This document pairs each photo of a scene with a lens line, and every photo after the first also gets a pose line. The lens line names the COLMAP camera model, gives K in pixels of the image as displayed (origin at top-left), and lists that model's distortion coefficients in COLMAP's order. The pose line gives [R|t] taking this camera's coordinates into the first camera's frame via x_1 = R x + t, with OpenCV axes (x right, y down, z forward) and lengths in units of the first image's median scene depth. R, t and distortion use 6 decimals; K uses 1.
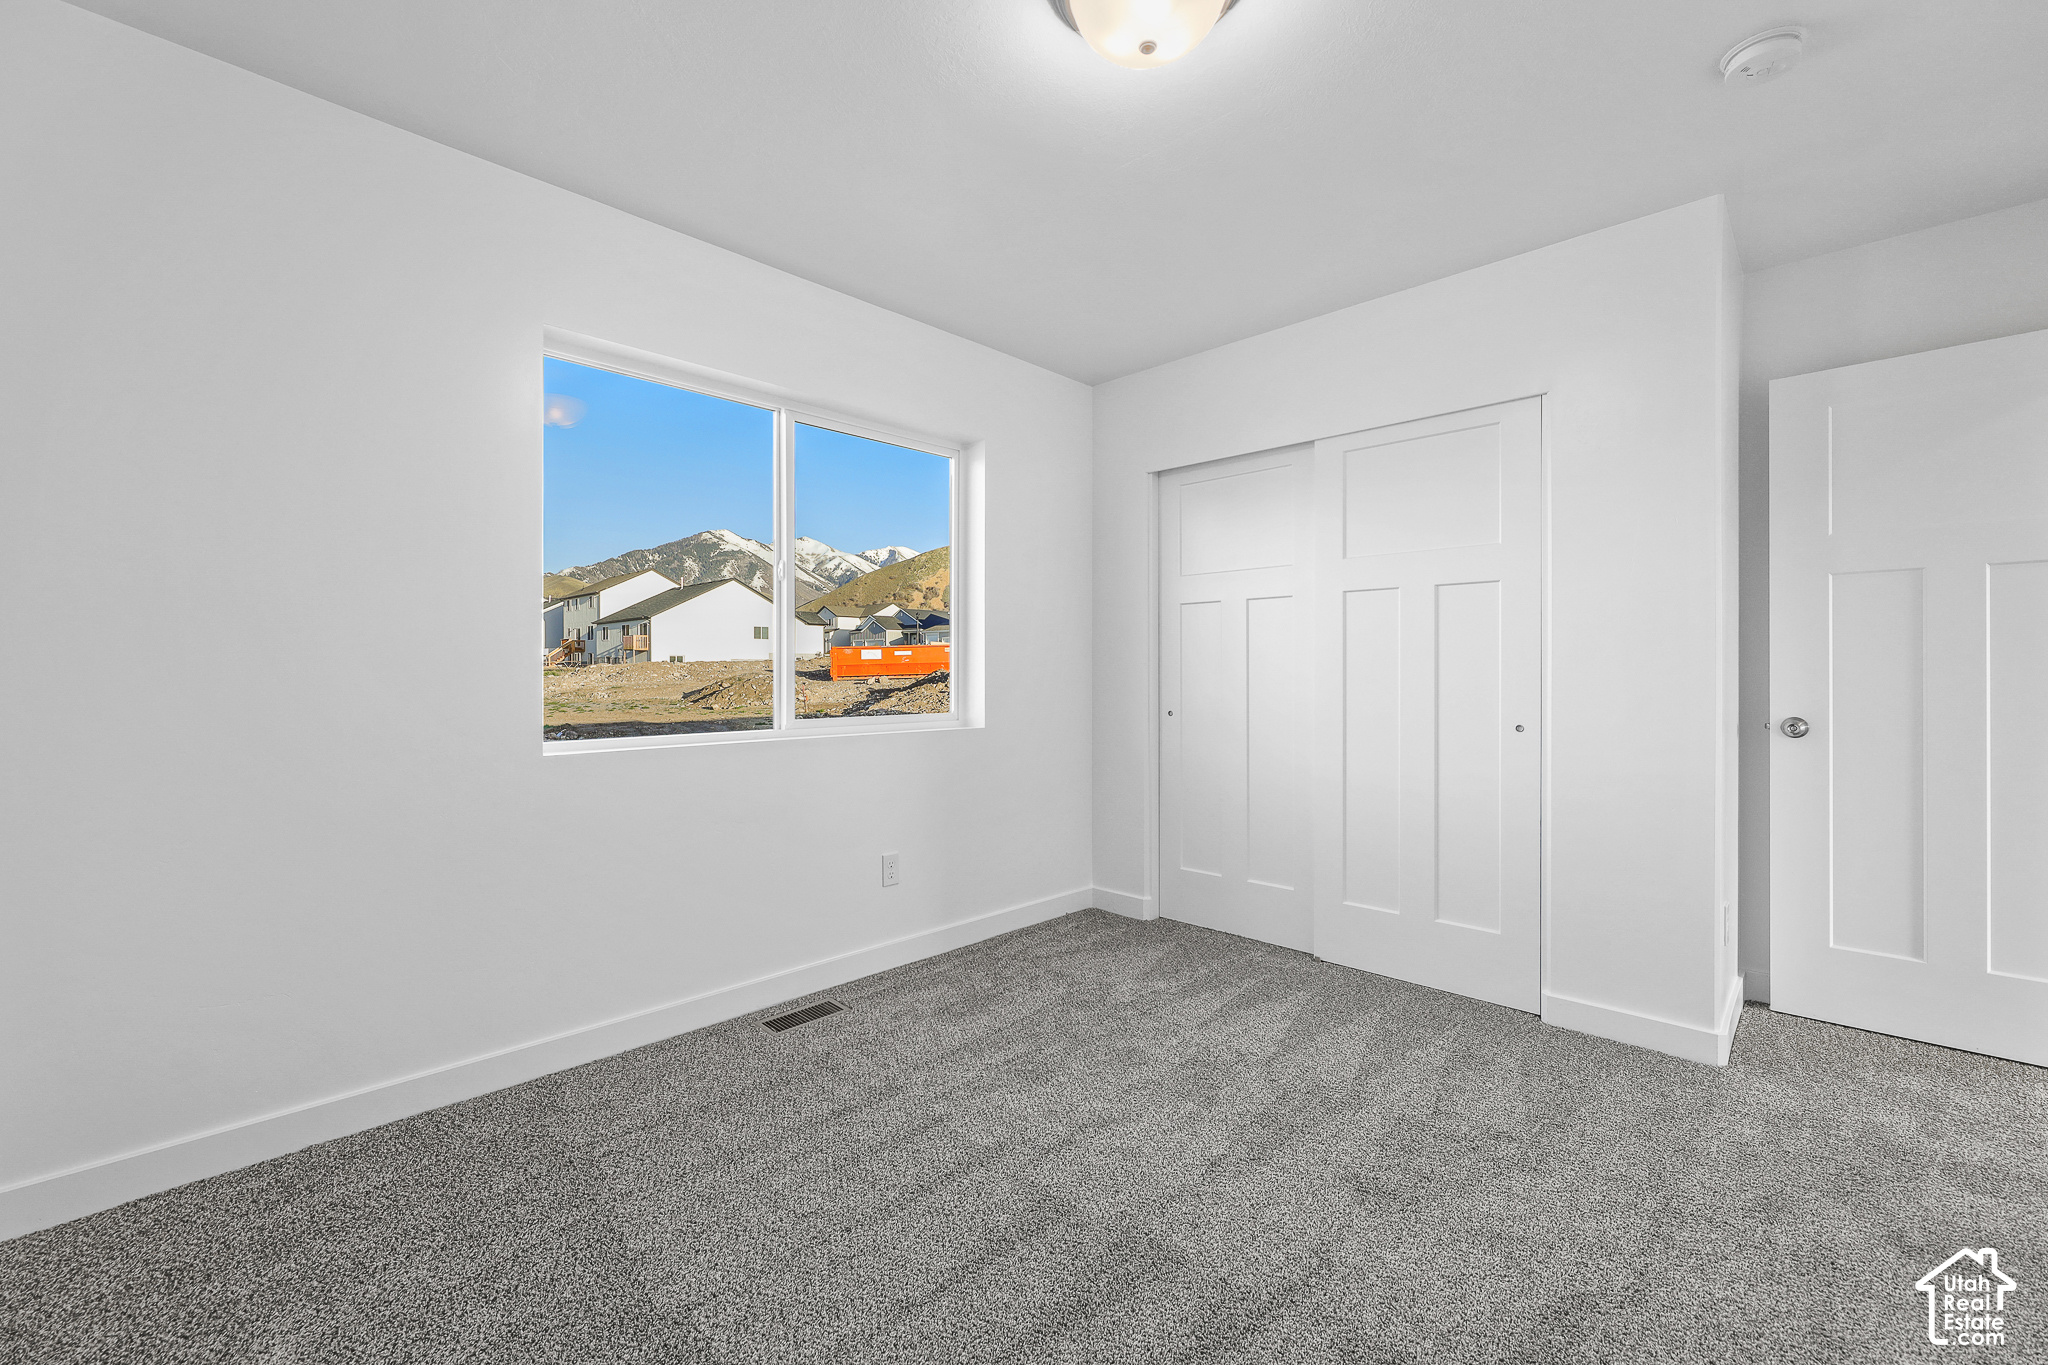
lens RADIAL K [[838.8, 0, 1017.7], [0, 838.8, 664.7], [0, 0, 1]] dist [-0.000910, -0.000371]
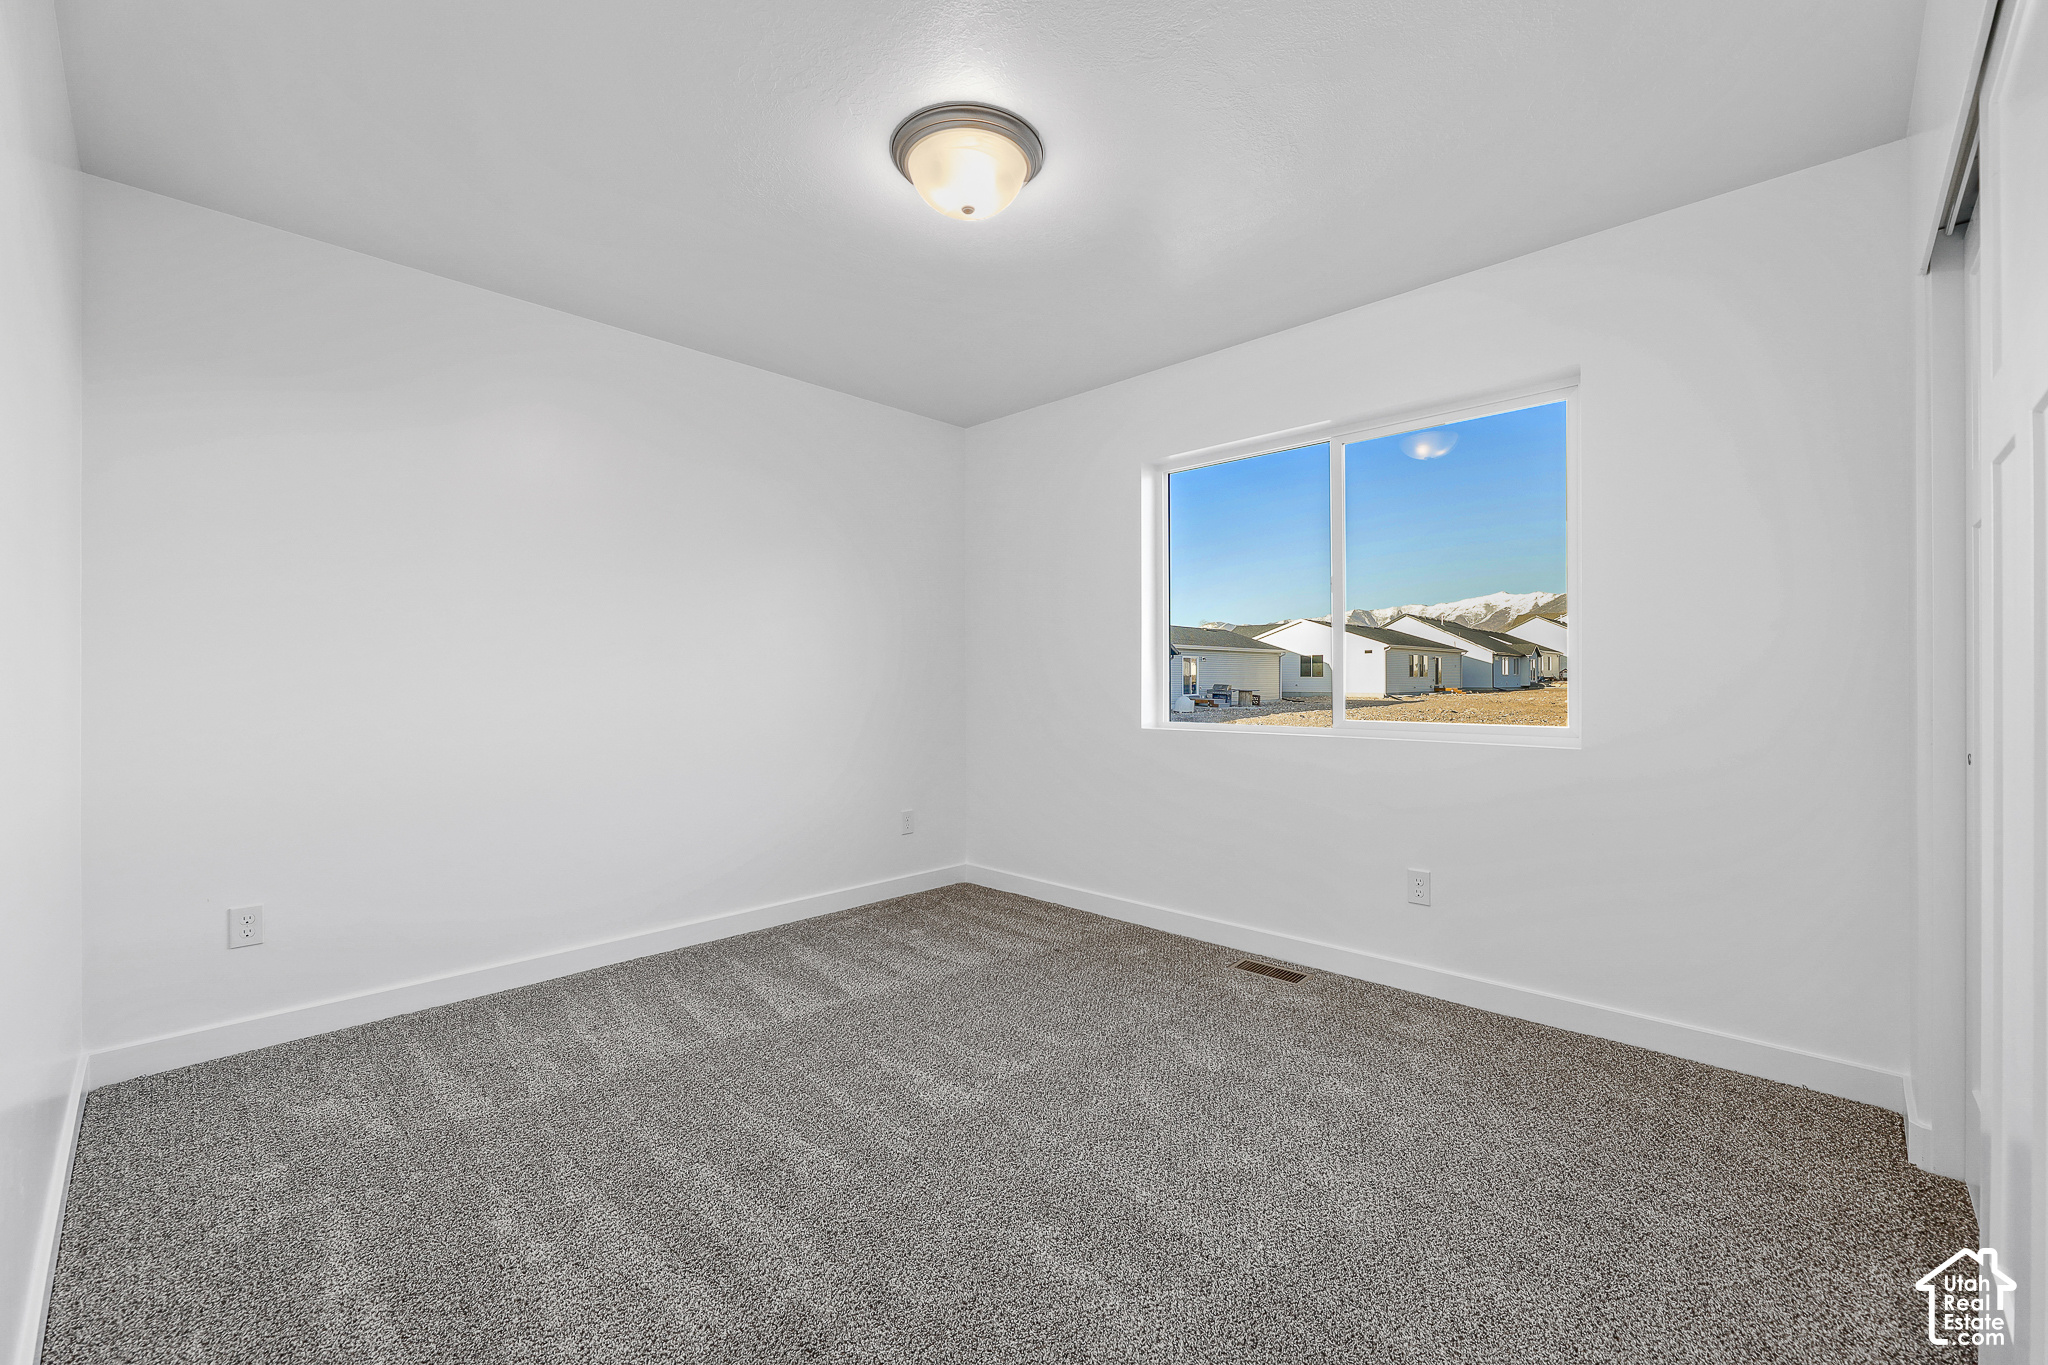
lens RADIAL K [[838.8, 0, 1017.7], [0, 838.8, 664.7], [0, 0, 1]] dist [-0.000910, -0.000371]
pose [[0.026500, -0.012717, -0.999568, 0.876642], [0.007656, 0.999892, -0.012519, 0.005163], [0.999620, -0.007321, 0.026594, 0.603370]]
